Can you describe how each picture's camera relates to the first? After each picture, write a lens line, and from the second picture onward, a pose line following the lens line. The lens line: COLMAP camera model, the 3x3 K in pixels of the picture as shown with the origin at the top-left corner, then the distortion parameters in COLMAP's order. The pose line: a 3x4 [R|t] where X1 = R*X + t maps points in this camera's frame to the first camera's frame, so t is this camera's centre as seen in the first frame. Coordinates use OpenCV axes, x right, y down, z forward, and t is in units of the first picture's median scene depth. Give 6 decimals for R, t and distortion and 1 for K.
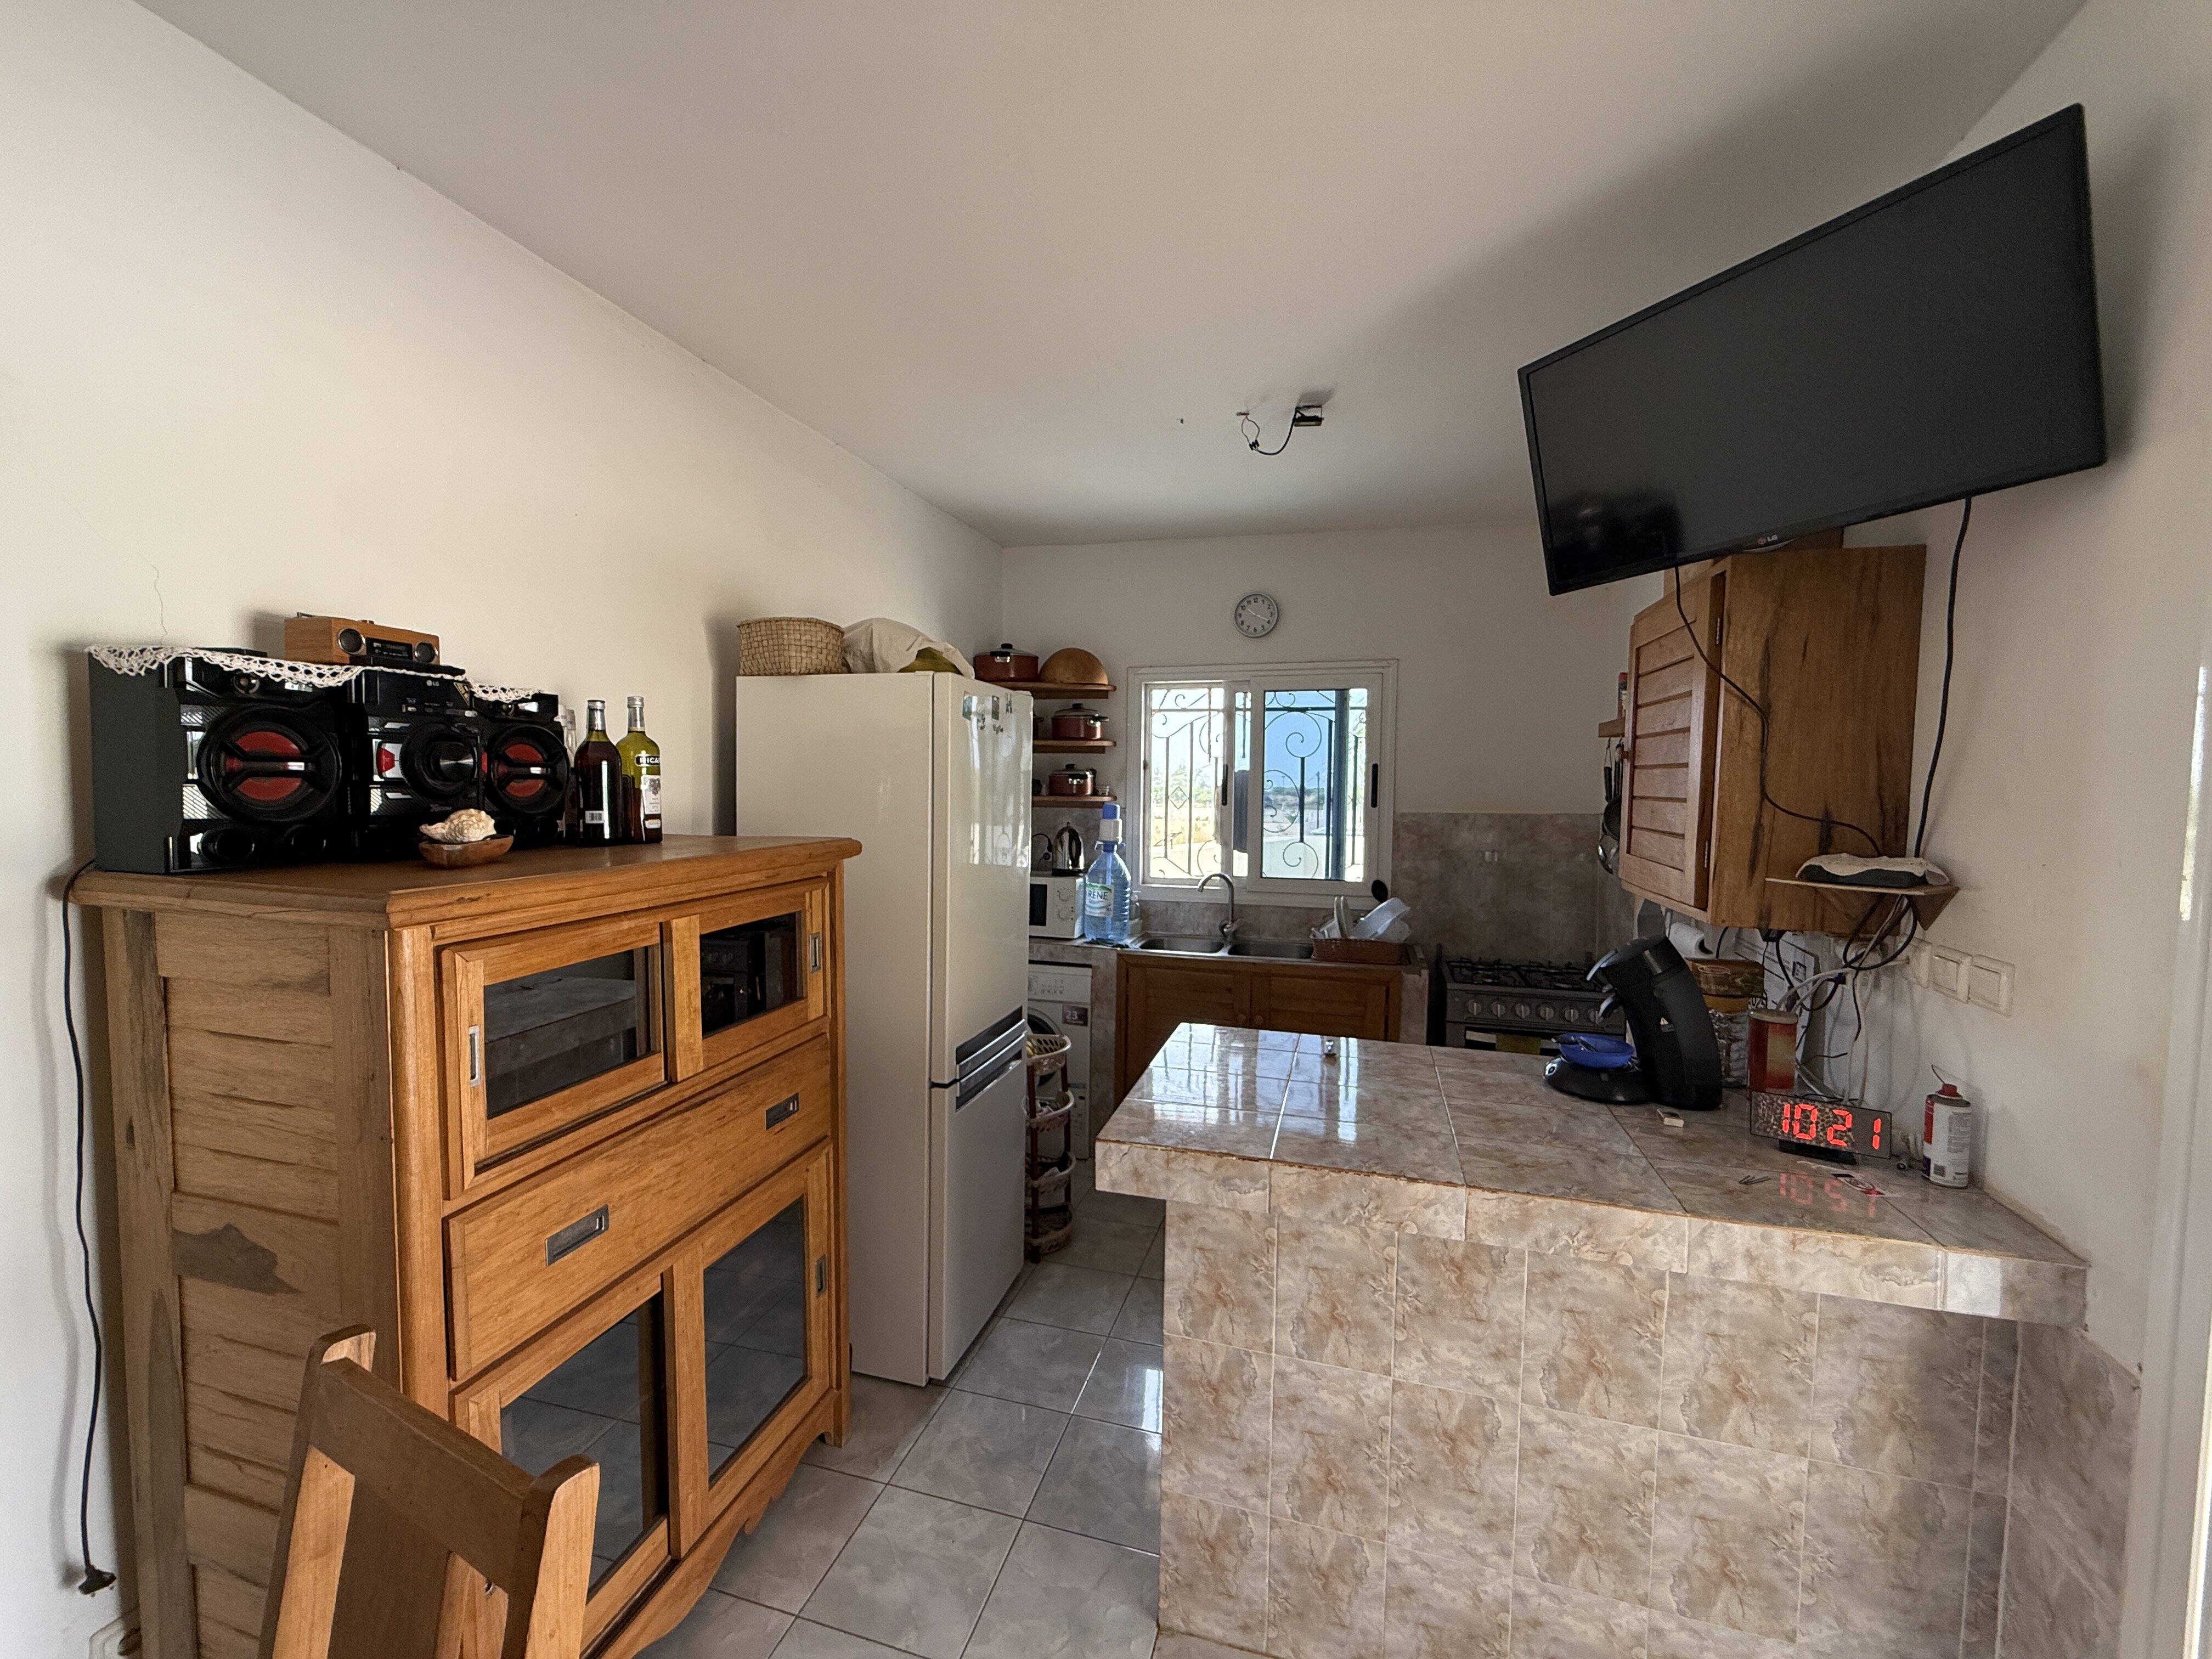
lens RADIAL K [[885.1, 0, 1098.3], [0, 885.1, 833.1], [0, 0, 1]] dist [0.003471, 0.001207]
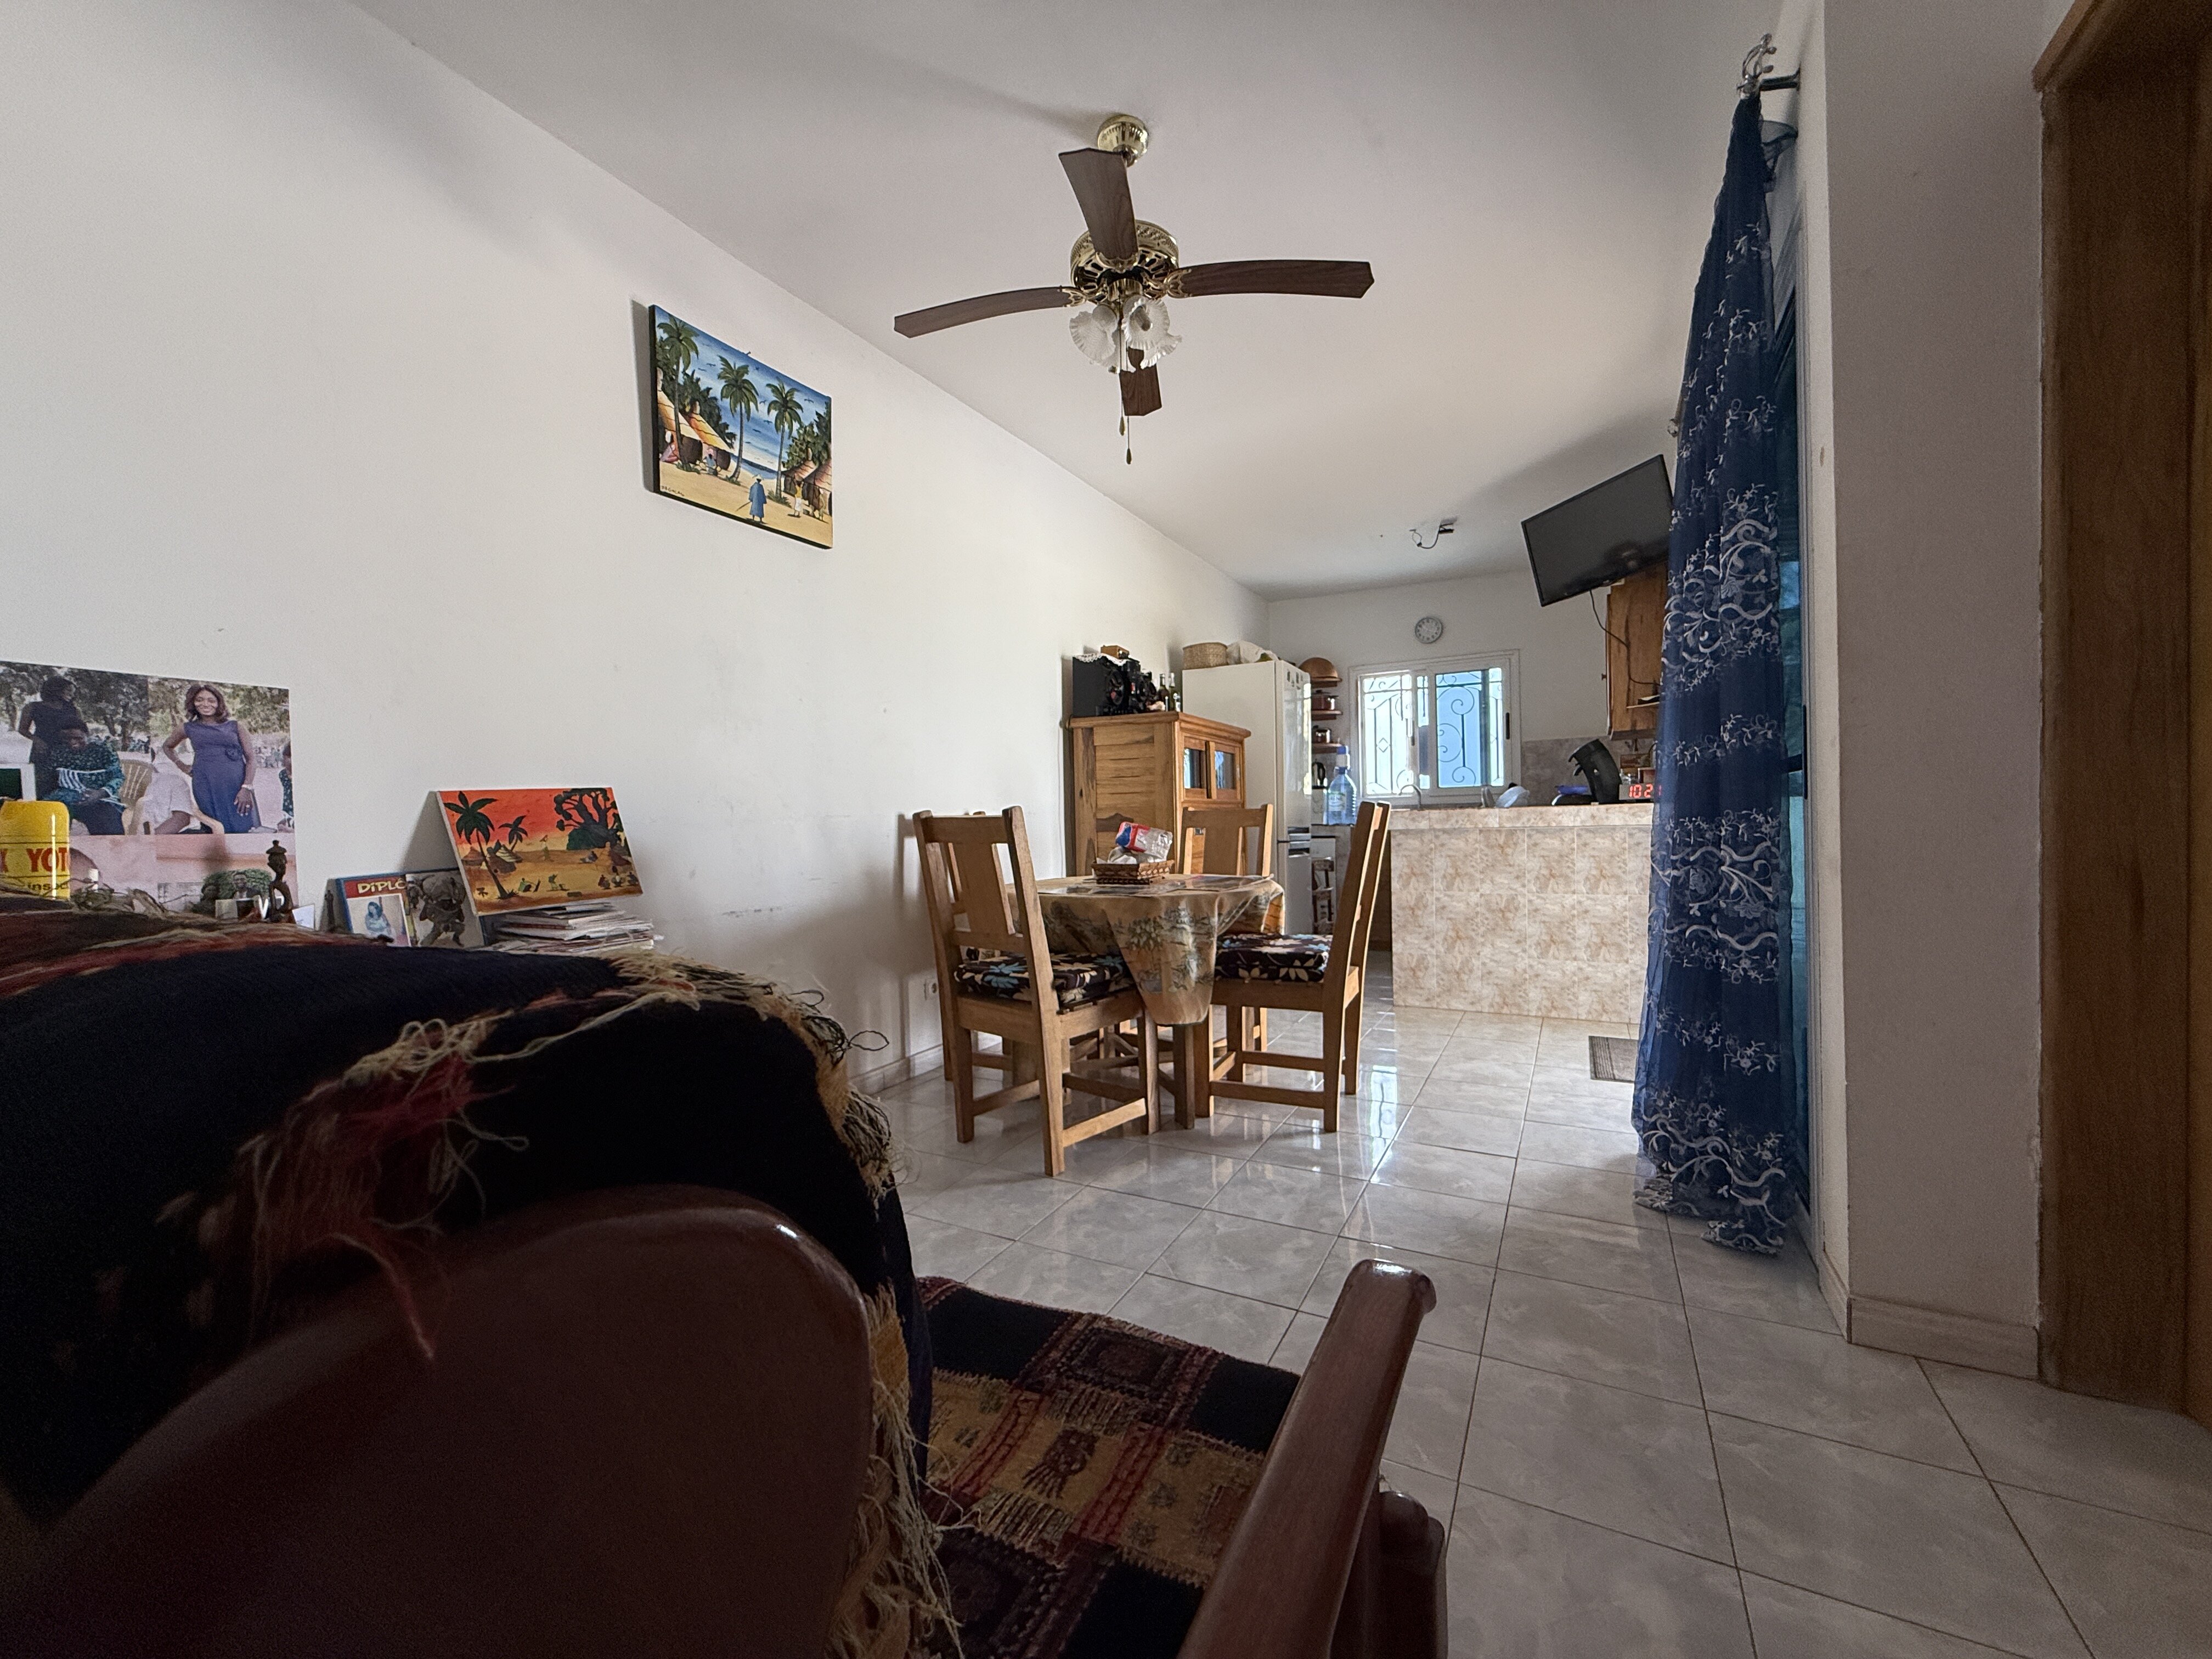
lens RADIAL K [[885.1, 0, 1105.1], [0, 885.1, 834.0], [0, 0, 1]] dist [0.003471, 0.001207]
pose [[0.979309, -0.030001, -0.200136, -0.099563], [0.020420, 0.998552, -0.049763, 0.217196], [0.201339, 0.044646, 0.978504, -0.766002]]
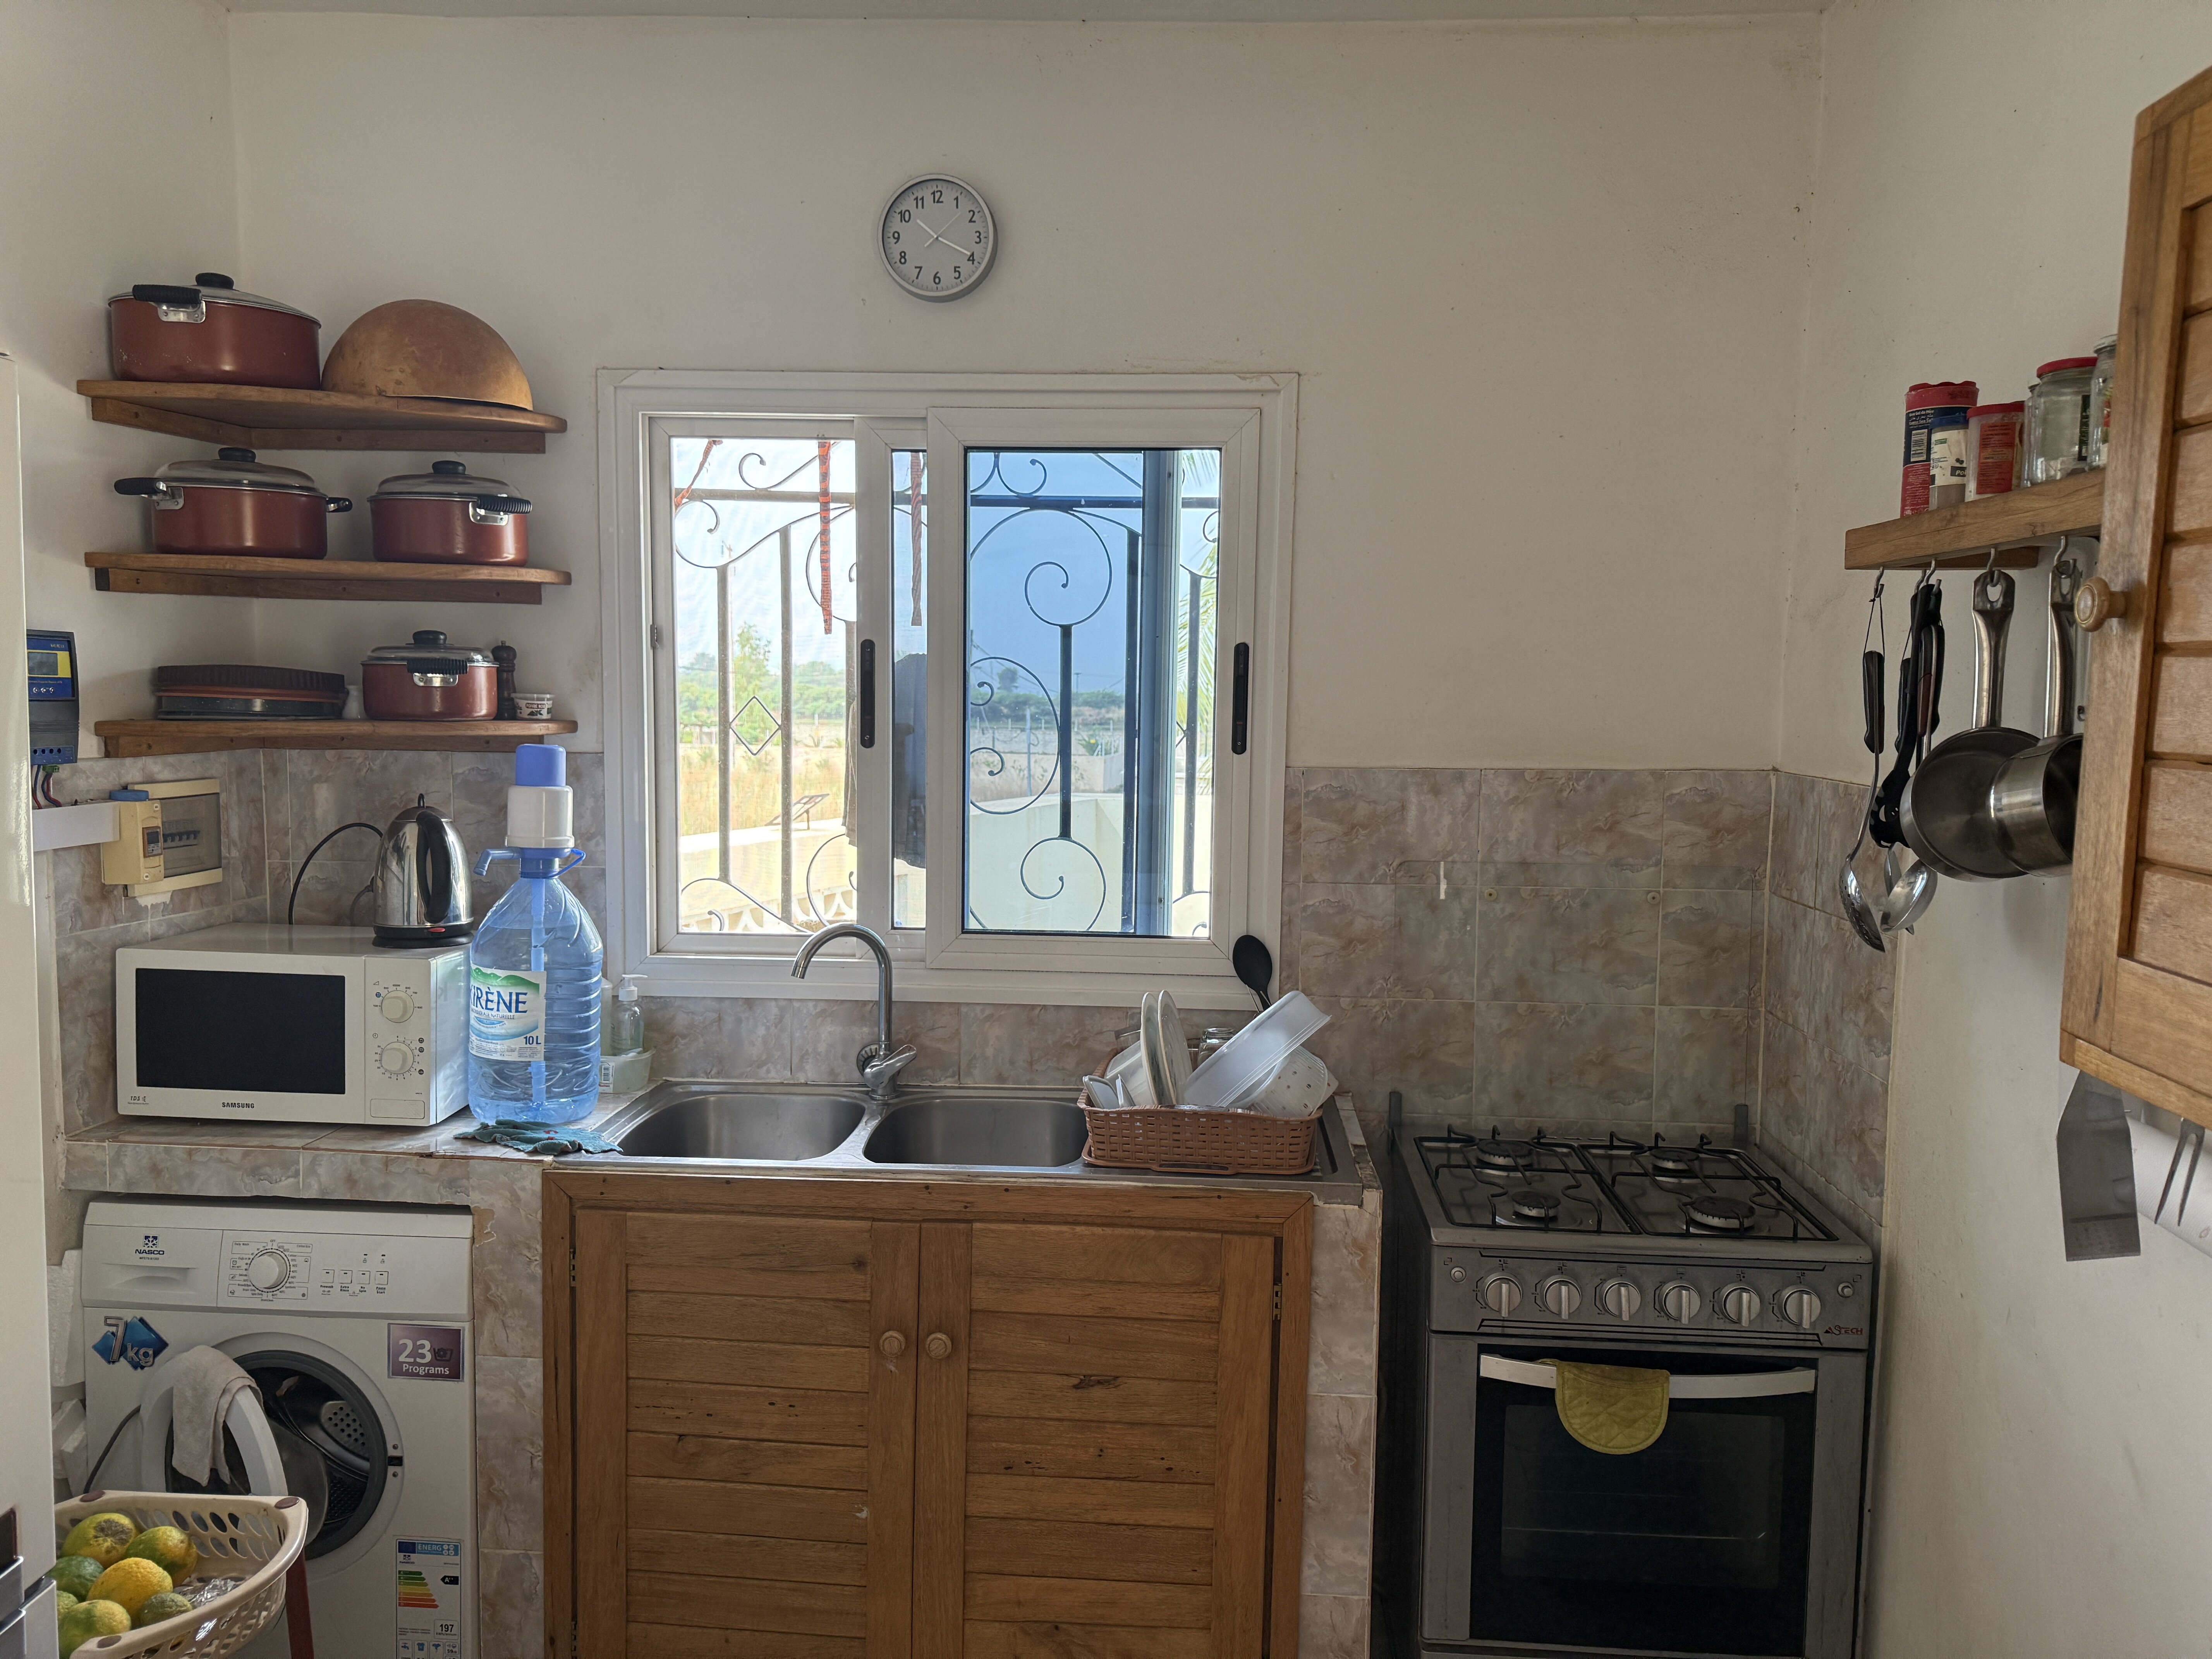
lens RADIAL K [[1564.1, 0, 1098.0], [0, 1564.1, 828.1], [0, 0, 1]] dist [0.055972, -0.063367]
pose [[0.975551, -0.013447, 0.219363, 0.097881], [0.005587, 0.999321, 0.036414, -0.021395], [-0.219704, -0.034299, 0.974964, 0.335981]]
